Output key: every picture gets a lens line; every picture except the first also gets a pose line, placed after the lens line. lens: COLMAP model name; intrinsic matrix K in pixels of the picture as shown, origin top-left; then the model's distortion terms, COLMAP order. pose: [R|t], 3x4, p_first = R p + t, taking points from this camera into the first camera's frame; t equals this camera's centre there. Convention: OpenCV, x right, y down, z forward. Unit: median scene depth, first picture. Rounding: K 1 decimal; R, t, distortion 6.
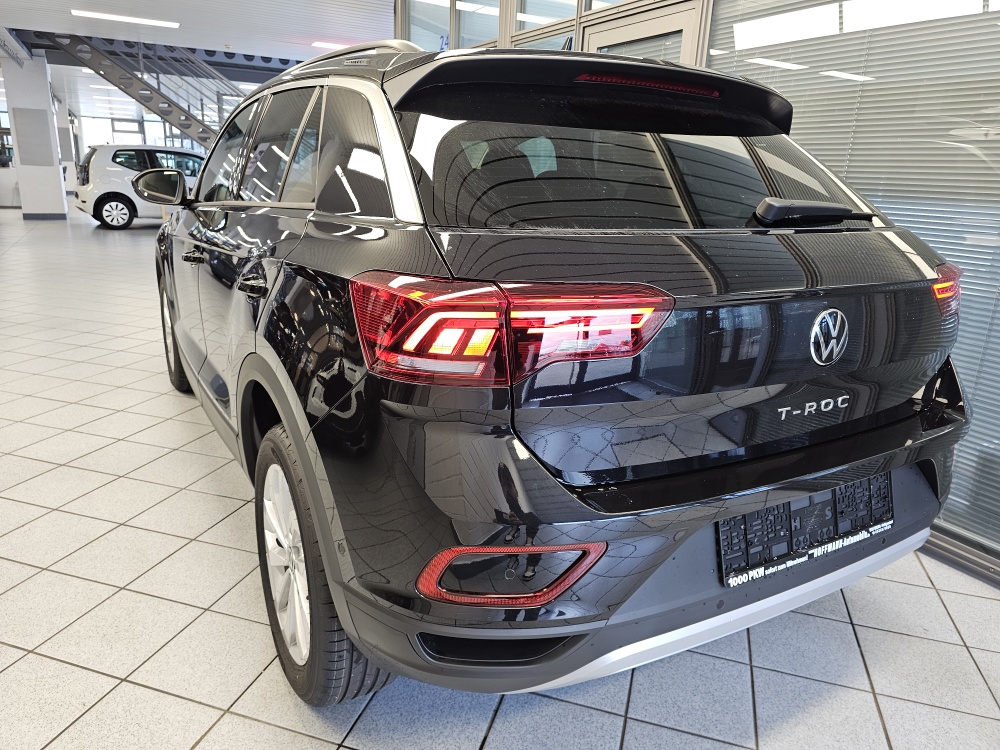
lens RADIAL K [[688.9, 0, 500.0], [0, 688.9, 375.0], [0, 0, 1]] dist [0.054397, -0.057251]
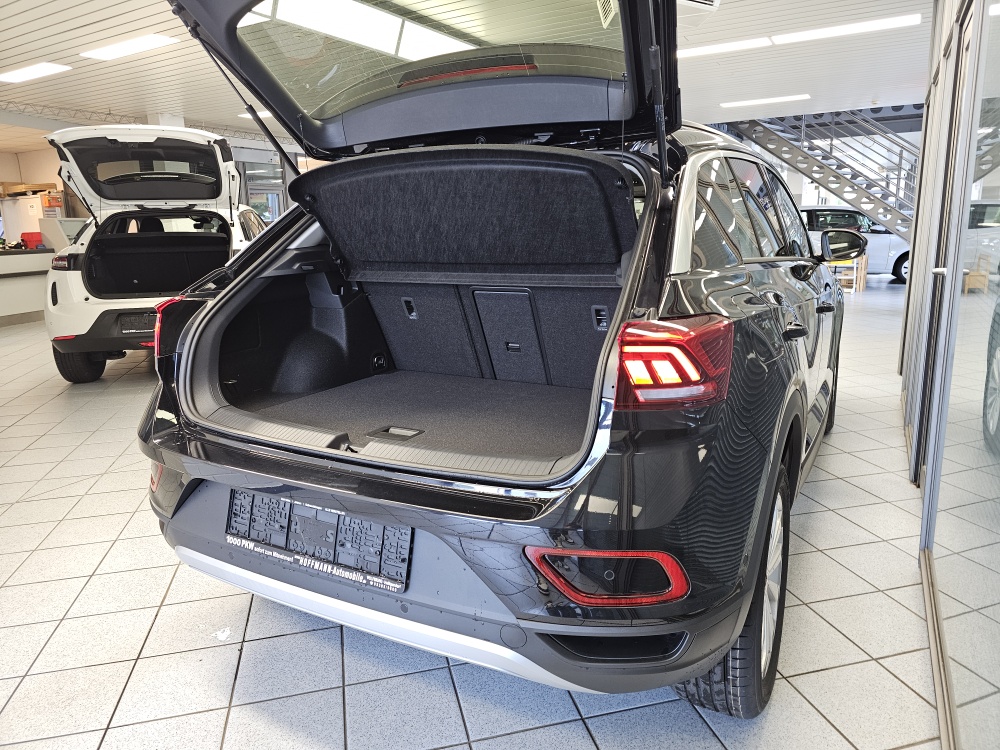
lens RADIAL K [[688.9, 0, 500.0], [0, 688.9, 375.0], [0, 0, 1]] dist [0.054397, -0.057251]
pose [[0.489806, 0.130114, -0.862067, 0.241424], [-0.197819, 0.979597, 0.035457, -0.021769], [0.849092, 0.153166, 0.505552, 0.104999]]
